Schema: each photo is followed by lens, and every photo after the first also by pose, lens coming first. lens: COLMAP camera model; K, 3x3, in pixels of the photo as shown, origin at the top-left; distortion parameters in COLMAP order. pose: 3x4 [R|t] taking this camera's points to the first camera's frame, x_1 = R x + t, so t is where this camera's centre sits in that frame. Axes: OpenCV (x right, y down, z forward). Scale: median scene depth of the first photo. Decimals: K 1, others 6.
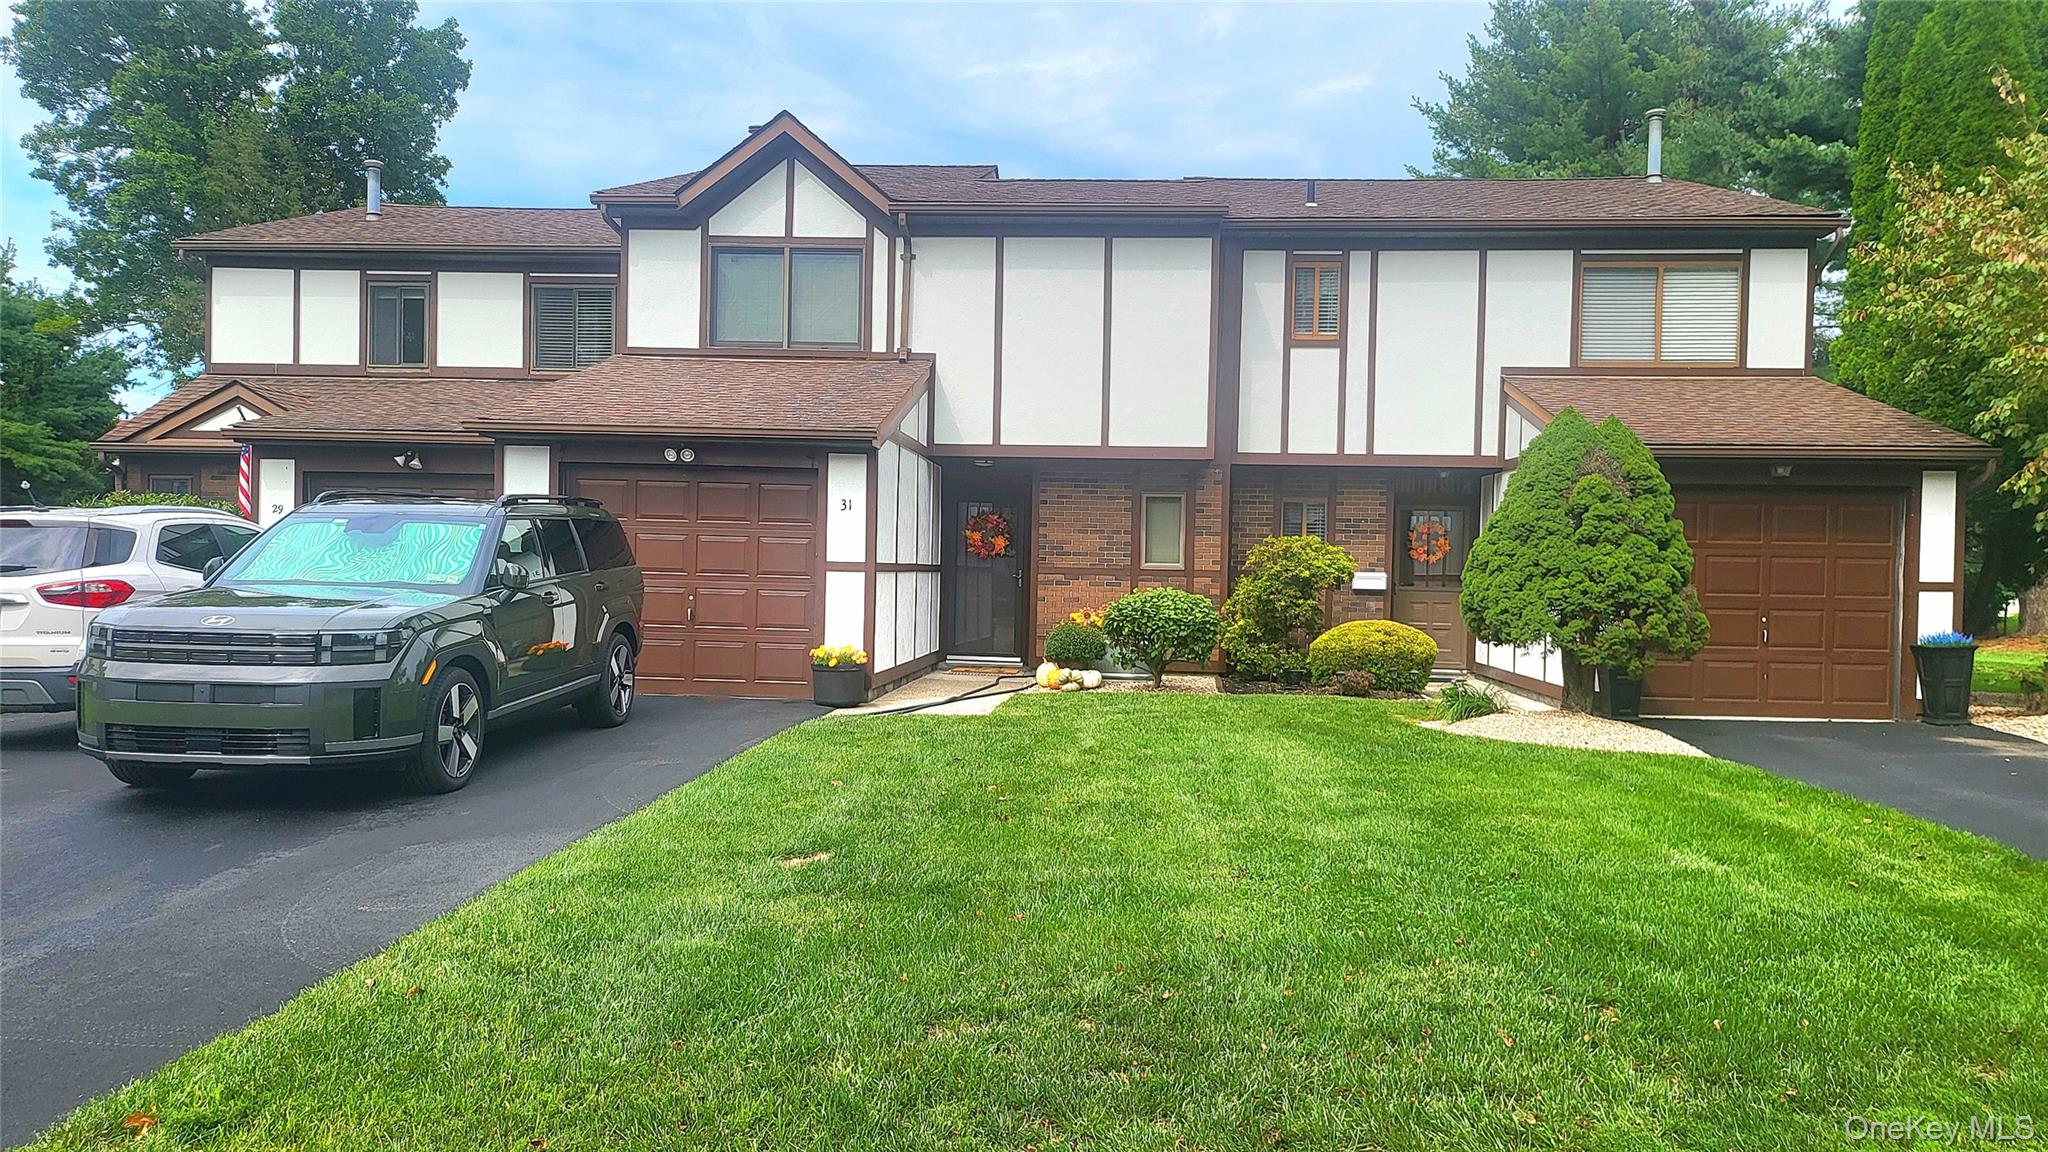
lens RADIAL K [[1444.1, 0, 1024.0], [0, 1444.1, 576.0], [0, 0, 1]] dist [0.000578, 0.000039]
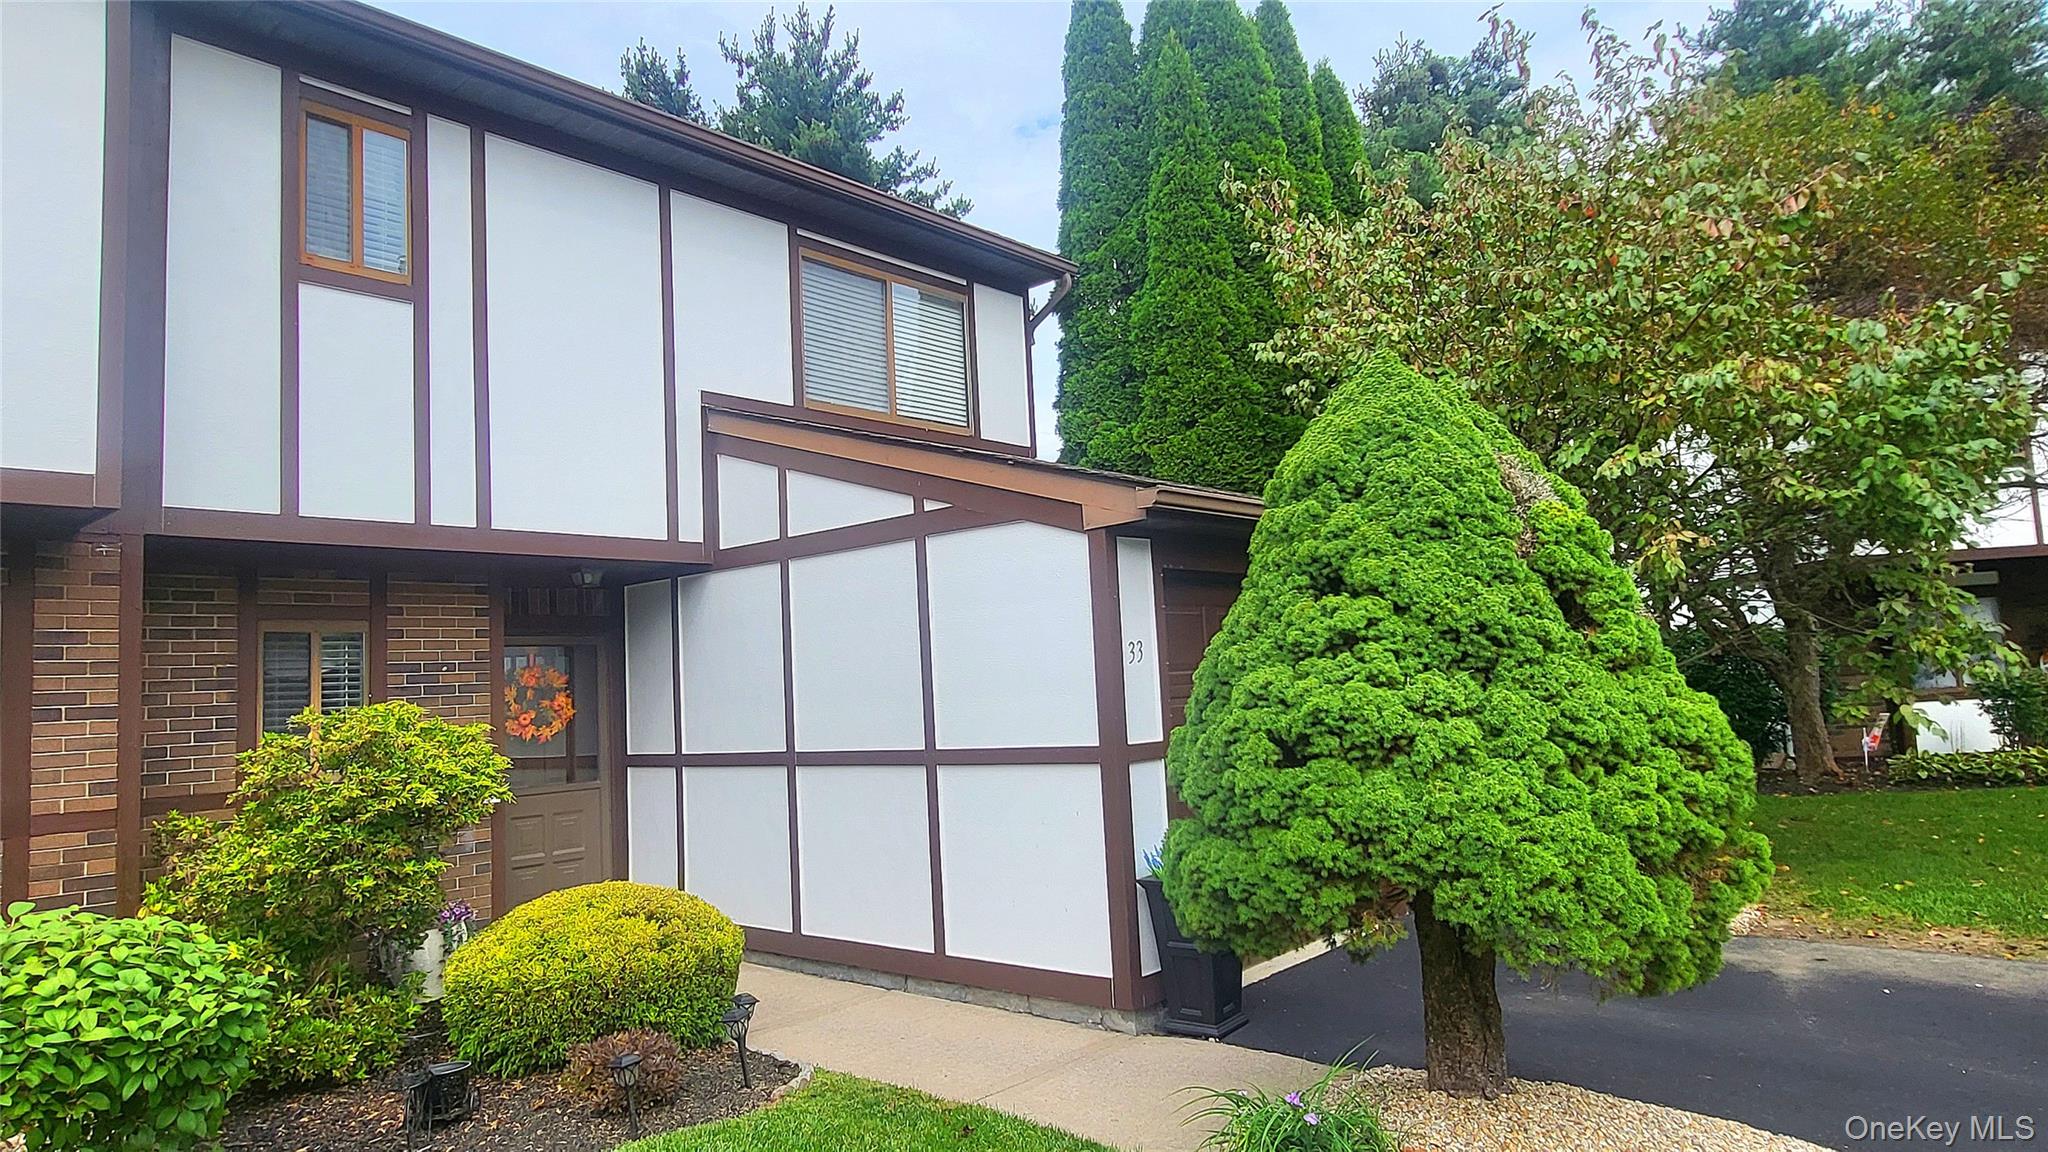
lens RADIAL K [[1219.6, 0, 1024.0], [0, 1219.6, 576.0], [0, 0, 1]] dist [0.006119, 0.001325]
pose [[0.605034, 0.024157, 0.795833, 0.021876], [0.071923, 0.993795, -0.084845, -0.020311], [-0.792945, 0.108573, 0.599542, 0.609617]]
